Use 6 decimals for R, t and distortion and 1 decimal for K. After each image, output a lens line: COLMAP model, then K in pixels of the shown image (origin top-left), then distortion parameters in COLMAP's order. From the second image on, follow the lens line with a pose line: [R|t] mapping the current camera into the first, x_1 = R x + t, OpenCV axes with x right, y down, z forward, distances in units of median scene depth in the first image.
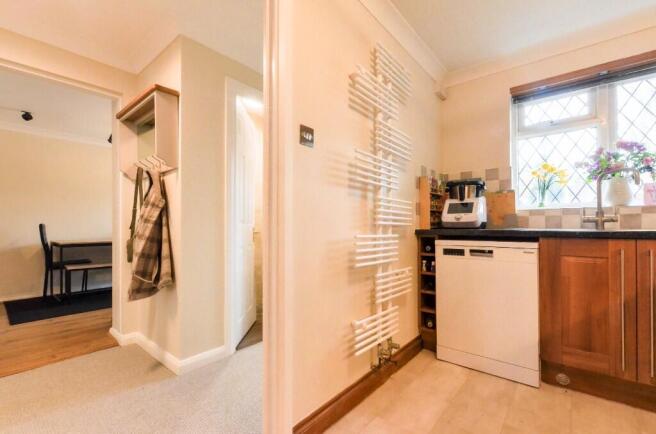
lens RADIAL K [[288.9, 0, 328.5], [0, 288.9, 221.6], [0, 0, 1]] dist [-0.000116, 0.000030]
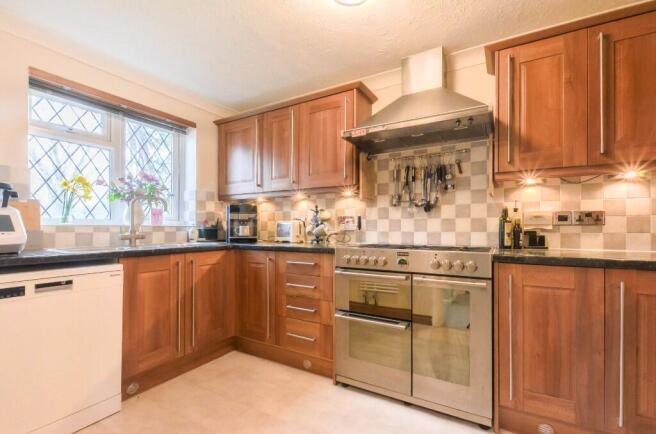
lens RADIAL K [[297.1, 0, 328.4], [0, 297.1, 227.5], [0, 0, 1]] dist [0.000170, 0.000049]
pose [[-0.165344, -0.000378, 0.986236, -0.359790], [-0.012311, 0.999923, -0.001681, -0.052617], [-0.986159, -0.012419, -0.165336, 0.430782]]
